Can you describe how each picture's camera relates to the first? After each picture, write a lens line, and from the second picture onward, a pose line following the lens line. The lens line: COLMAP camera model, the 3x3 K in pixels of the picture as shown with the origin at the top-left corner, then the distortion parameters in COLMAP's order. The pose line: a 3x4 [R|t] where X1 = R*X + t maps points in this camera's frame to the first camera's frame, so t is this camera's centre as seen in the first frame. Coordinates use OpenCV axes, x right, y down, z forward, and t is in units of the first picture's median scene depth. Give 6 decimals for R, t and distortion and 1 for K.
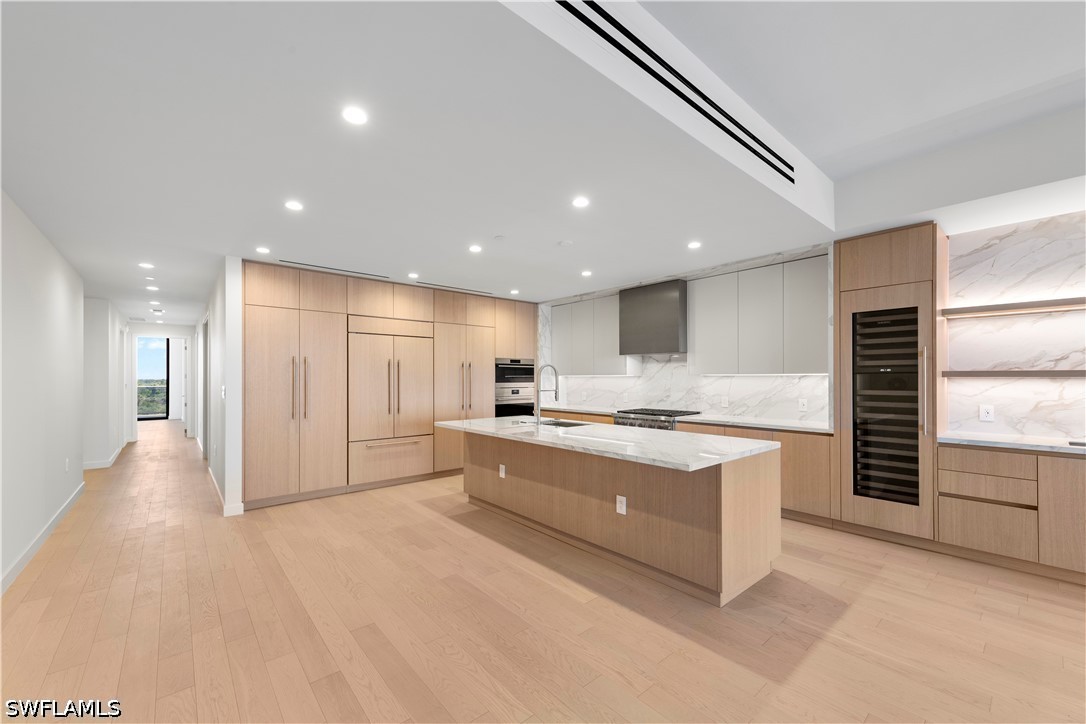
lens RADIAL K [[425.2, 0, 526.0], [0, 425.2, 376.2], [0, 0, 1]] dist [0.002287, 0.000814]
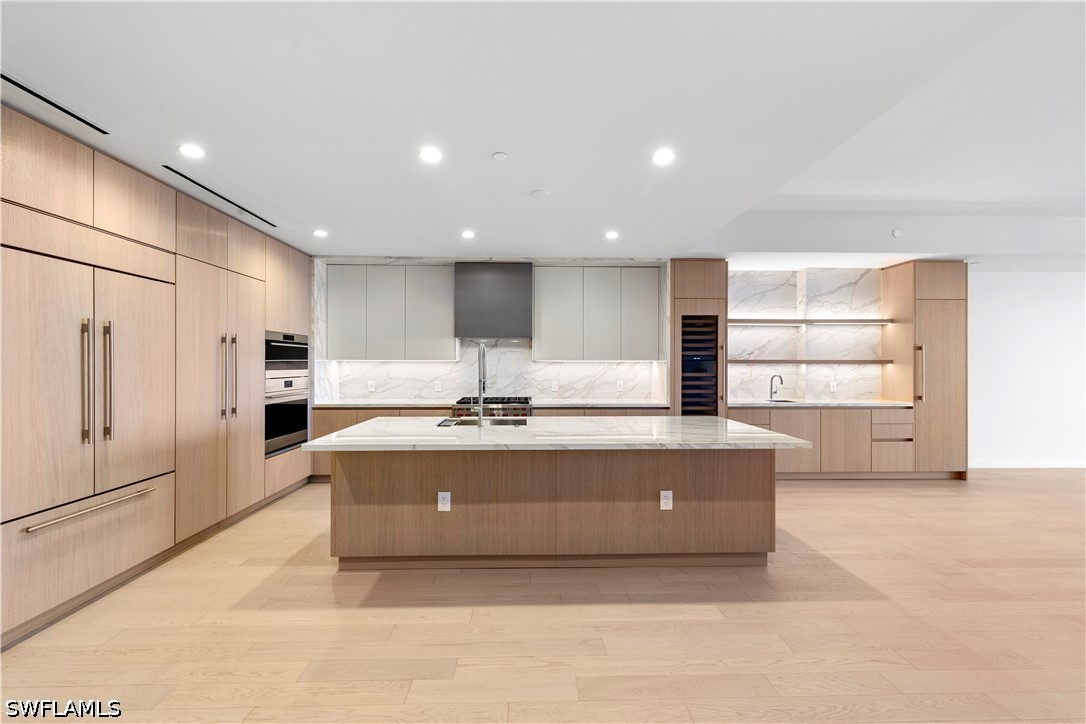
lens RADIAL K [[425.2, 0, 531.4], [0, 425.2, 362.2], [0, 0, 1]] dist [0.002287, 0.000814]
pose [[0.618752, 0.006330, 0.785561, -0.459297], [-0.005935, 0.999977, -0.003383, 0.004669], [-0.785564, -0.002569, 0.618775, 0.439912]]
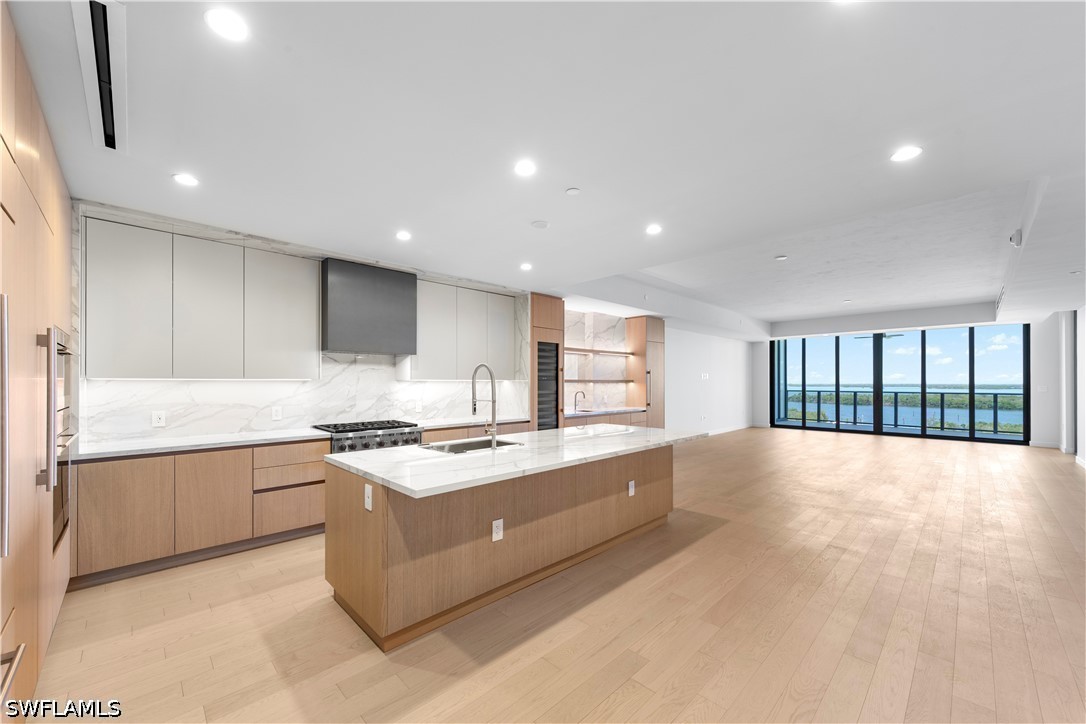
lens RADIAL K [[425.2, 0, 536.3], [0, 425.2, 382.3], [0, 0, 1]] dist [0.002287, 0.000814]
pose [[-0.087056, 0.001778, 0.996202, -0.638048], [-0.003464, 0.999992, -0.002087, 0.003580], [-0.996197, -0.003633, -0.087049, 0.919031]]
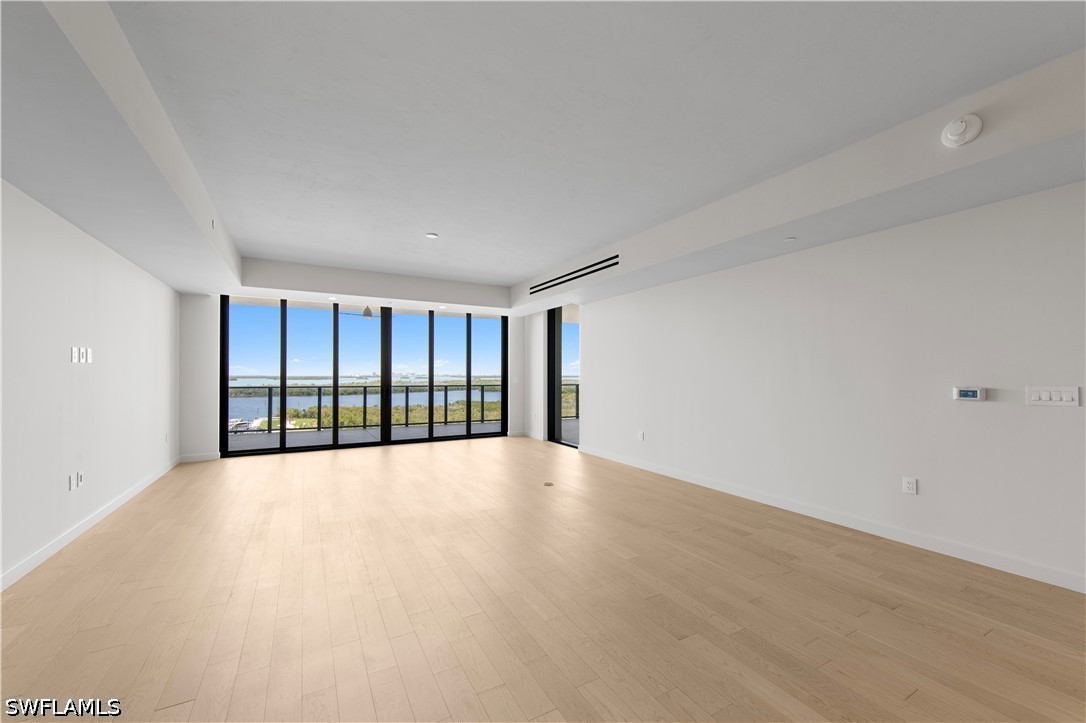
lens RADIAL K [[425.2, 0, 533.7], [0, 425.2, 368.4], [0, 0, 1]] dist [0.002287, 0.000814]
pose [[-0.984359, 0.003702, 0.176135, 0.610538], [0.000617, 0.999846, -0.017565, 0.002061], [-0.176173, -0.017182, -0.984209, 0.439629]]
